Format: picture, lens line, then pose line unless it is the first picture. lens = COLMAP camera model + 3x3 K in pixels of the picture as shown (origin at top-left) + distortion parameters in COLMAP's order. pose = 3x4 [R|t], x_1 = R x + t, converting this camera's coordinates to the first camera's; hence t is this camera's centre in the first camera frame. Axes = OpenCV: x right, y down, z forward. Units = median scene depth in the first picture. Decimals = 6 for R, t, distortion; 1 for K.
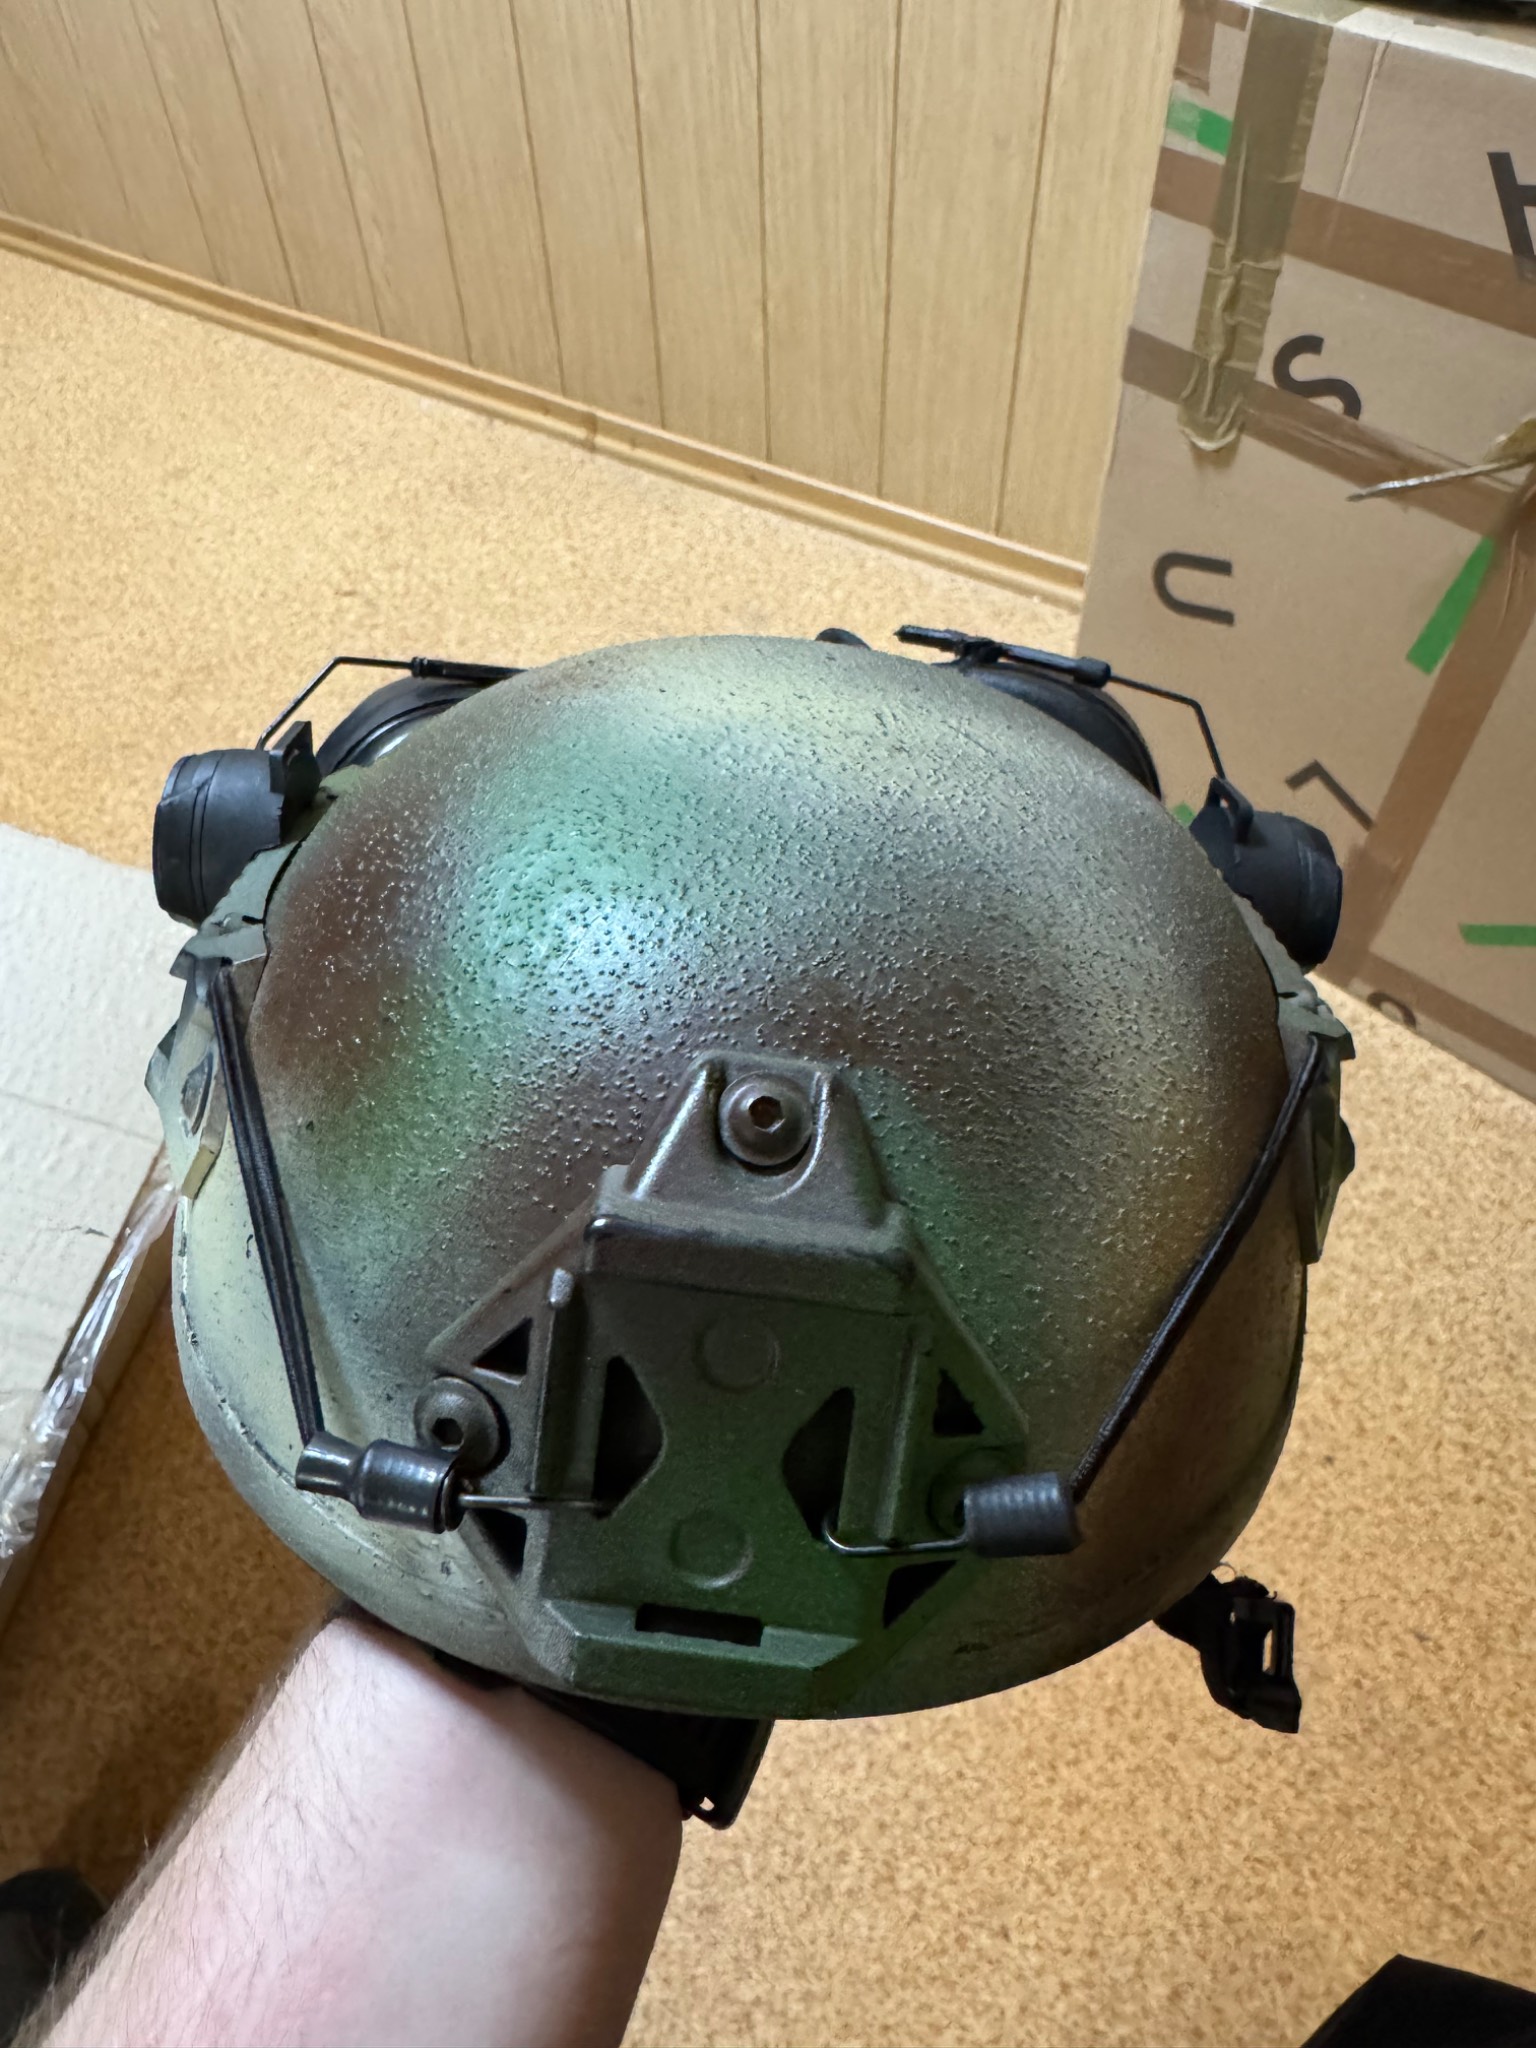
lens RADIAL K [[1473.7, 0, 766.8], [0, 1473.7, 927.0], [0, 0, 1]] dist [0.004974, 0.002746]
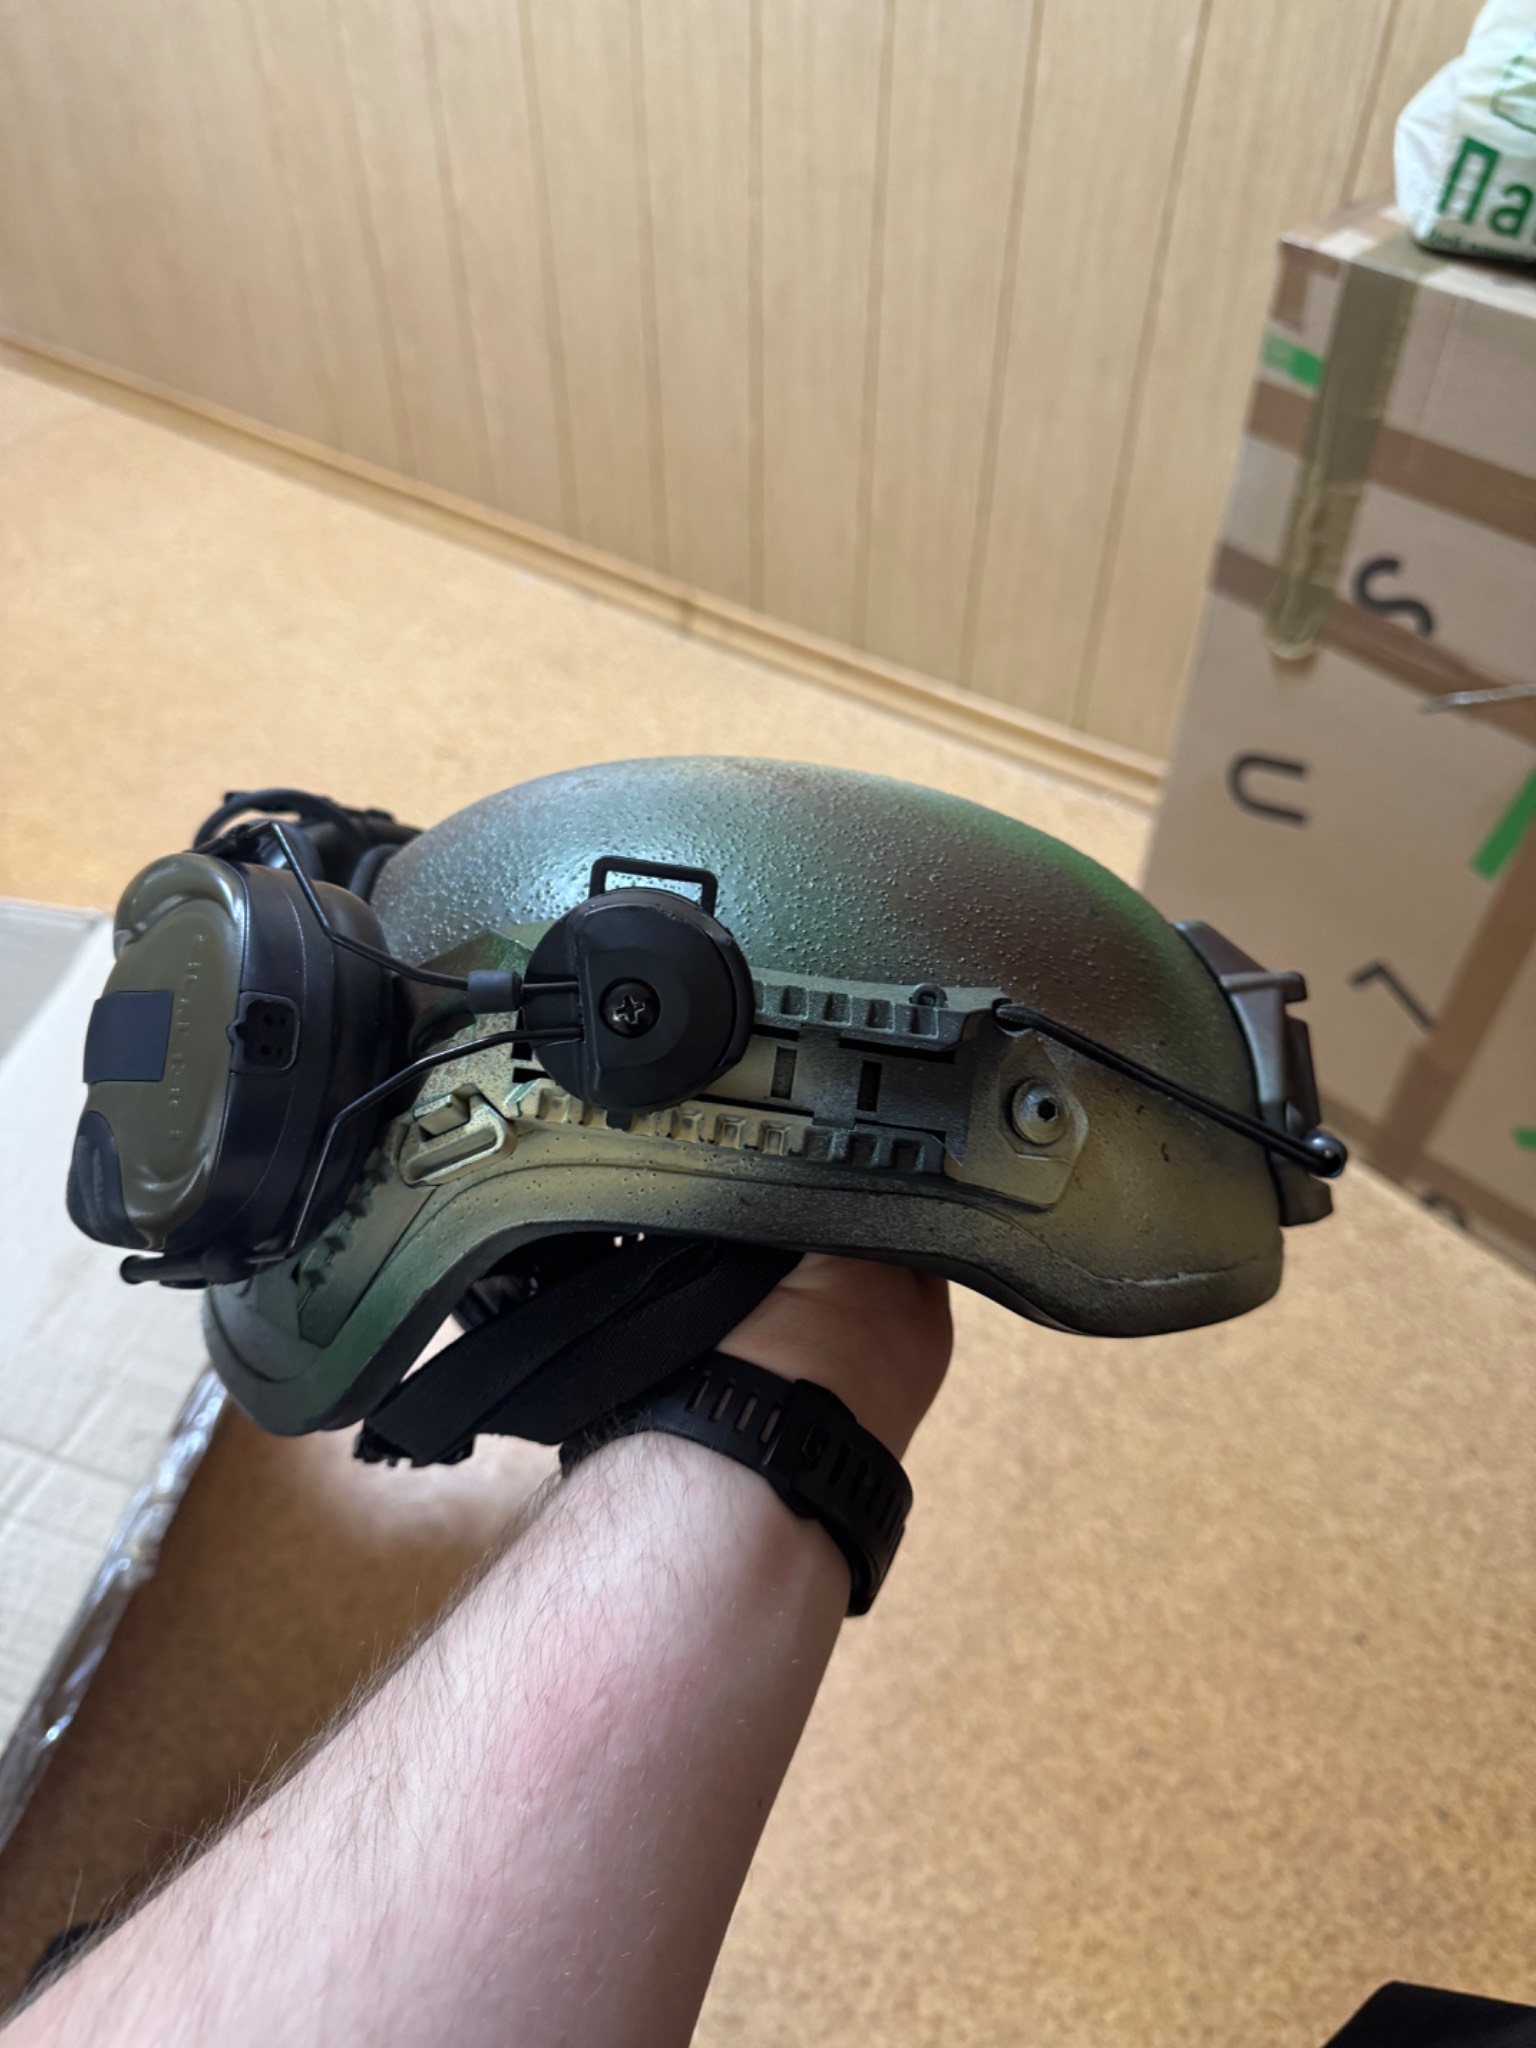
lens RADIAL K [[1539.2, 0, 762.7], [0, 1539.2, 1055.5], [0, 0, 1]] dist [-0.000440, -0.007348]
pose [[0.997587, 0.064014, -0.026864, -0.031175], [-0.065394, 0.996392, -0.054108, 0.048797], [0.023303, 0.055734, 0.998174, -0.101527]]
